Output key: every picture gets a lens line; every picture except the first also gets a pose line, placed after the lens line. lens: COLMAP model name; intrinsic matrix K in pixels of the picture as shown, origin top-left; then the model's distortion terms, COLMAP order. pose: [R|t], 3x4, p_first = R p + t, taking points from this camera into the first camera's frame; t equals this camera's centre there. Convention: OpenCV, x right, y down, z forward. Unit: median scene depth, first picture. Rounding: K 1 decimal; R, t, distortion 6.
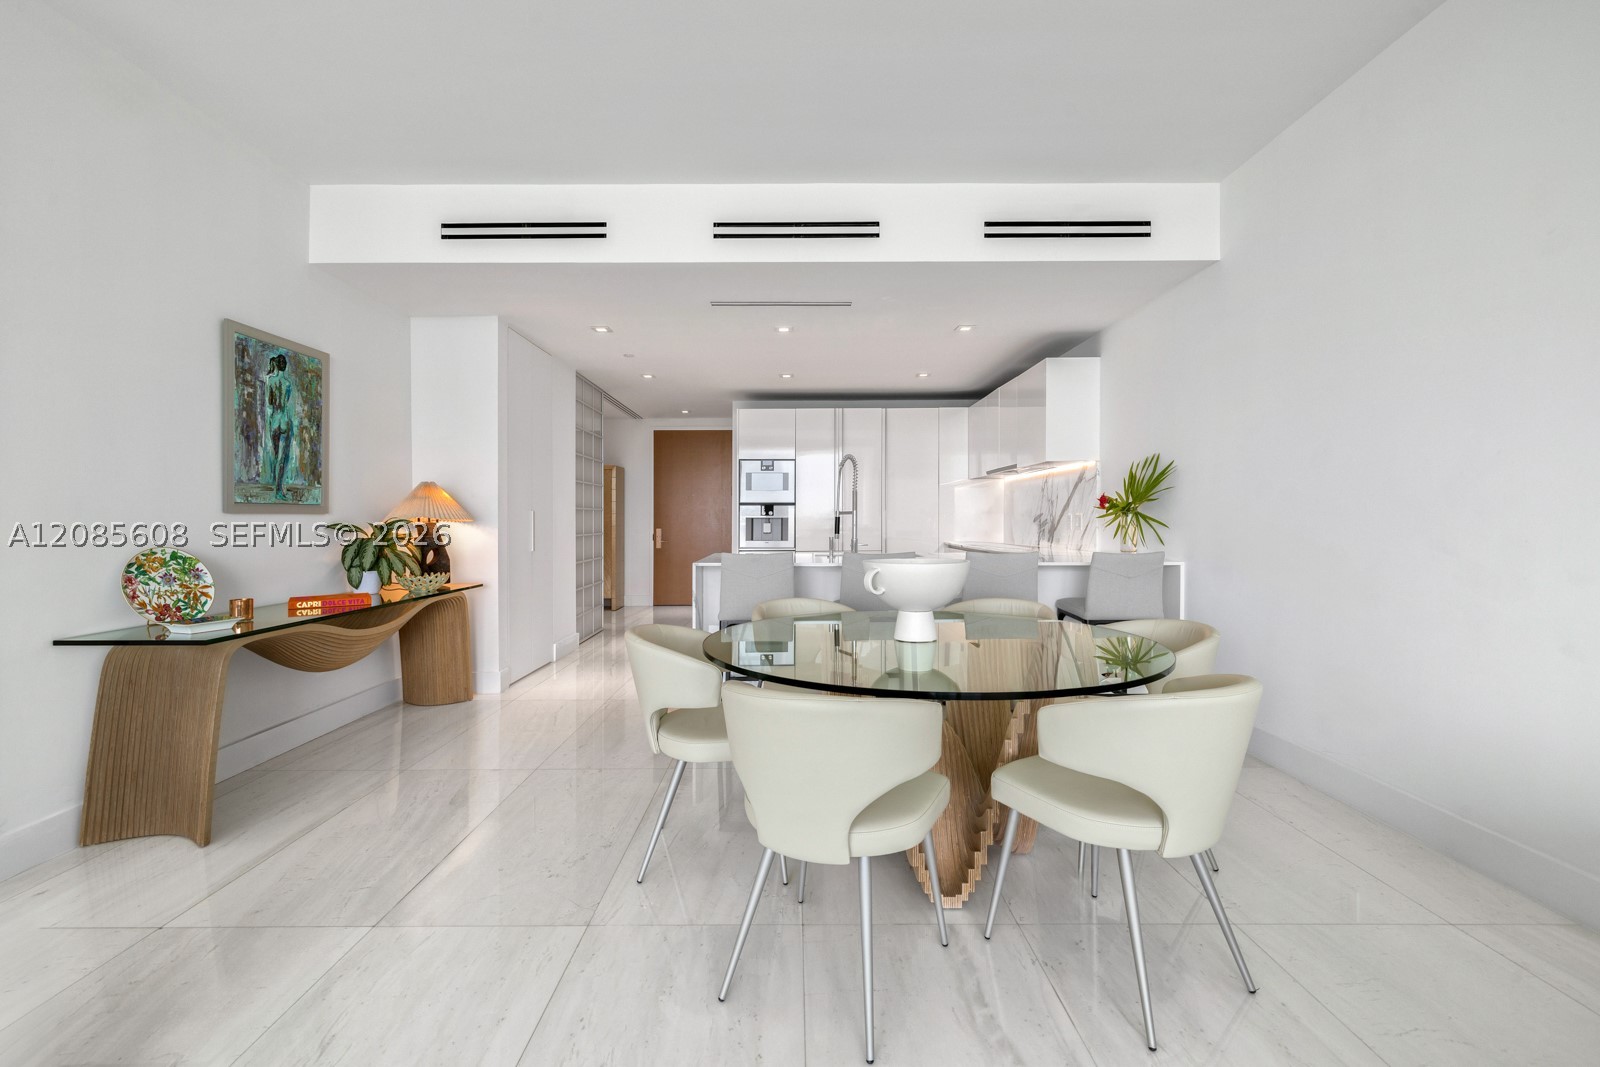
lens RADIAL K [[680.6, 0, 808.5], [0, 680.6, 533.1], [0, 0, 1]] dist [-0.000489, 0.000032]
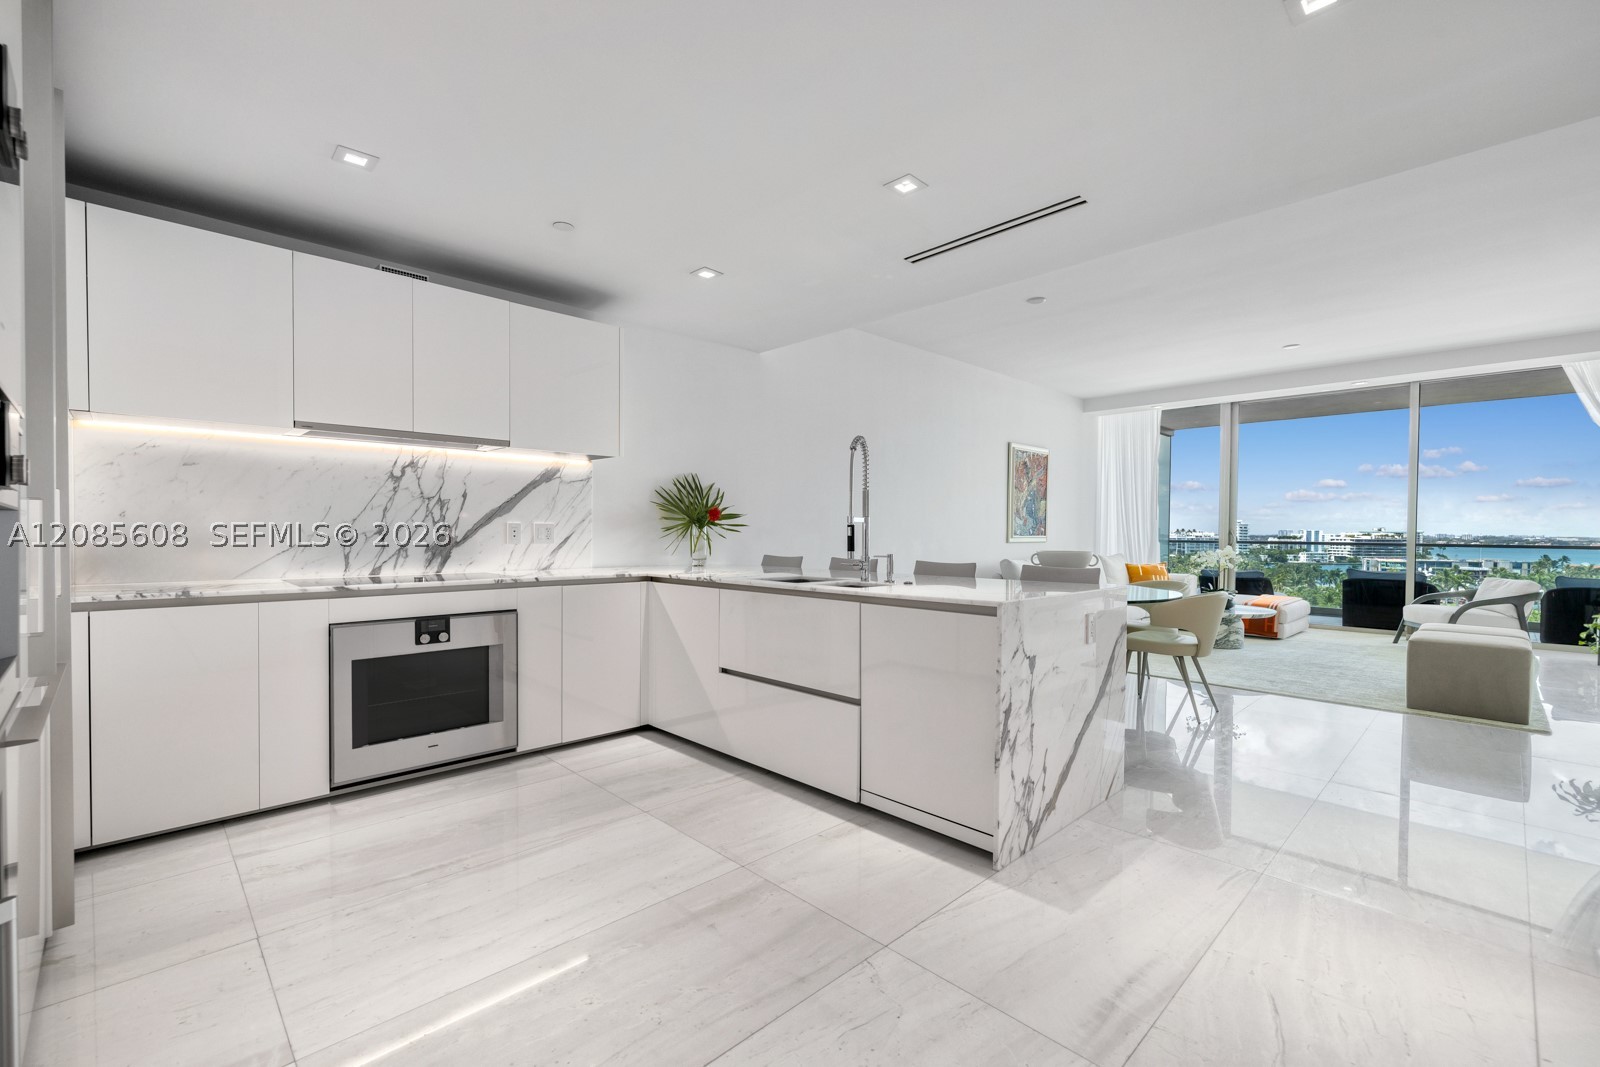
lens RADIAL K [[684.7, 0, 799.8], [0, 684.7, 543.3], [0, 0, 1]] dist [0.001950, -0.000045]
pose [[-0.679571, -0.009408, 0.733550, -0.283542], [0.014275, 0.999559, 0.026044, -0.017002], [-0.733471, 0.028170, -0.679137, 1.039887]]
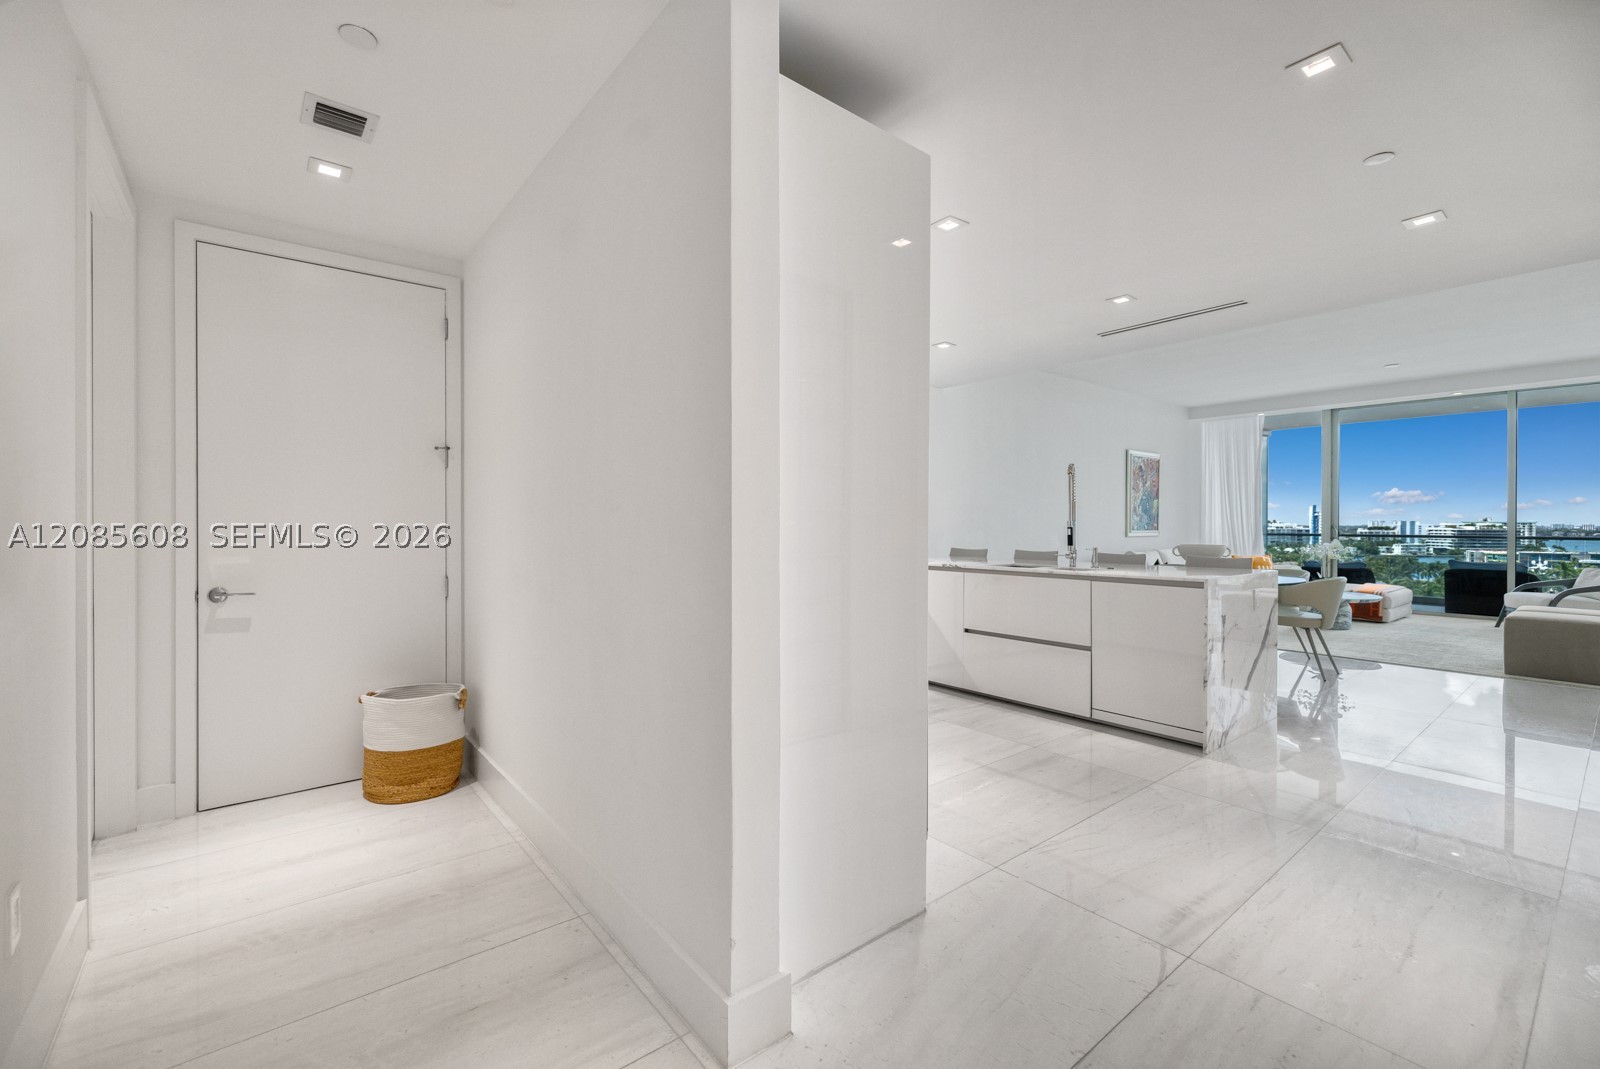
lens RADIAL K [[673.6, 0, 797.3], [0, 673.6, 522.5], [0, 0, 1]] dist [0.001780, -0.000014]
pose [[-0.608480, 0.007544, 0.793533, -0.321975], [0.018746, 0.999812, 0.004869, -0.029296], [-0.793347, 0.017839, -0.608508, 1.299626]]
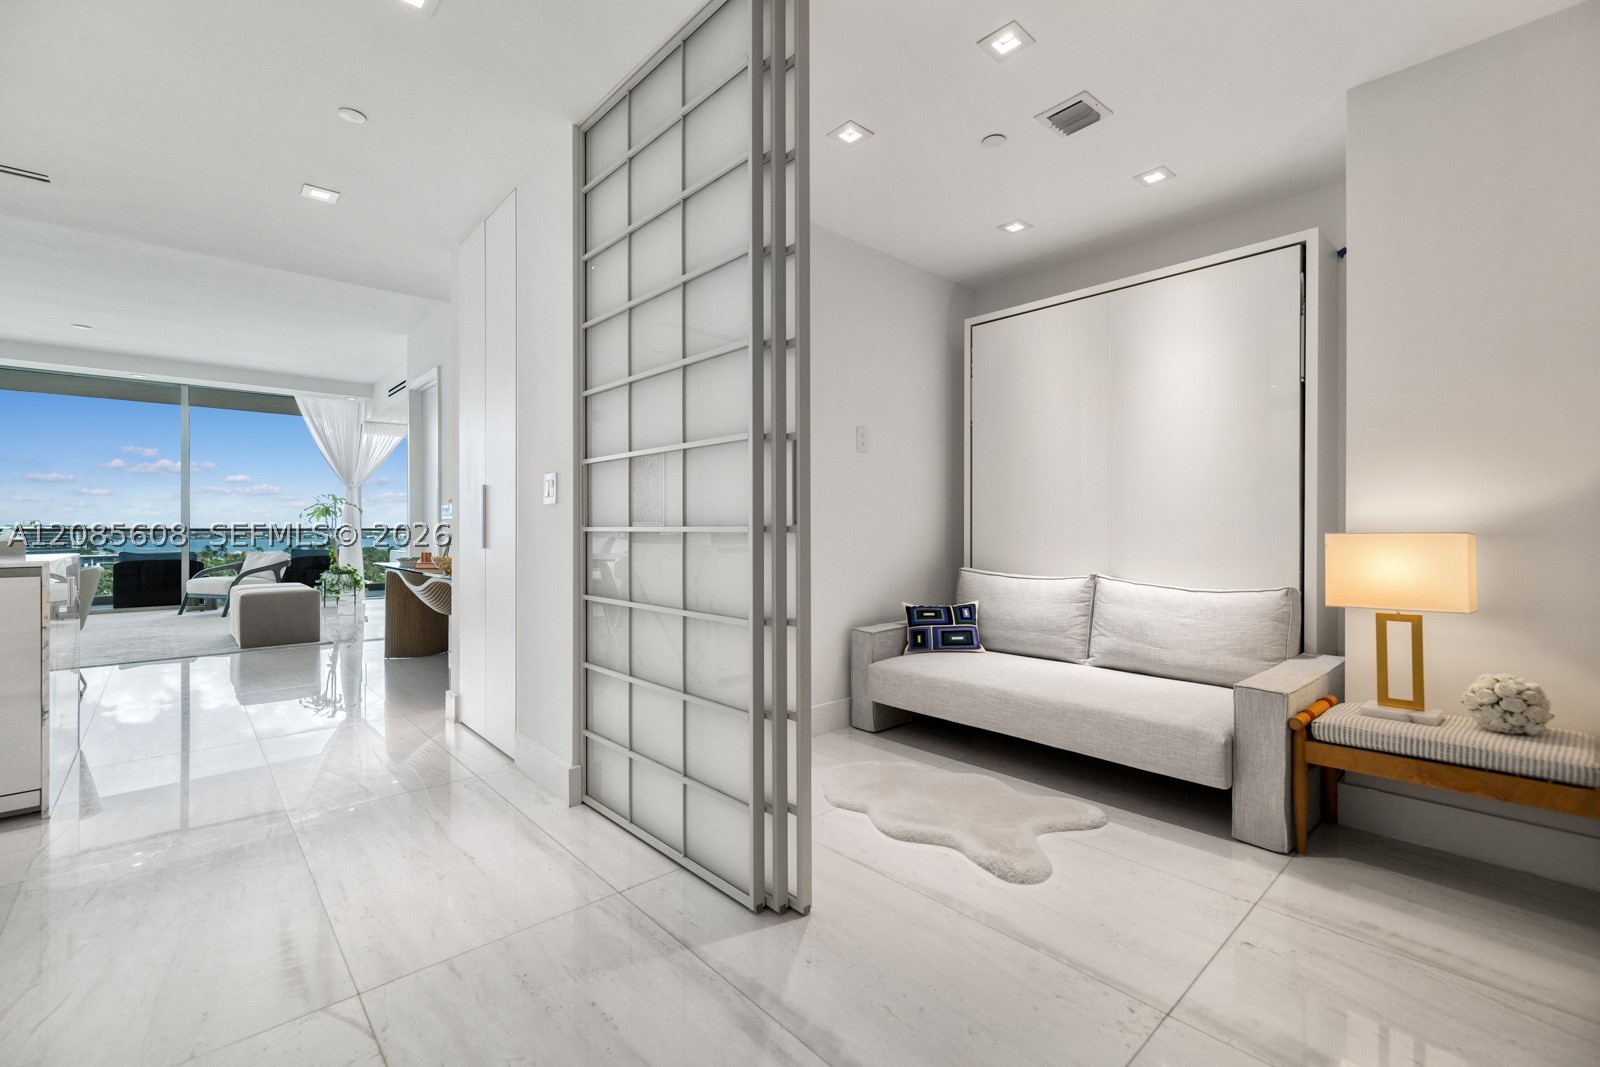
lens RADIAL K [[692.8, 0, 805.1], [0, 692.8, 527.0], [0, 0, 1]] dist [0.001324, 0.000284]
pose [[-0.753647, 0.011481, -0.657180, -0.160353], [-0.003818, 0.999754, 0.021843, -0.005202], [0.657269, 0.018971, -0.753417, 1.271948]]
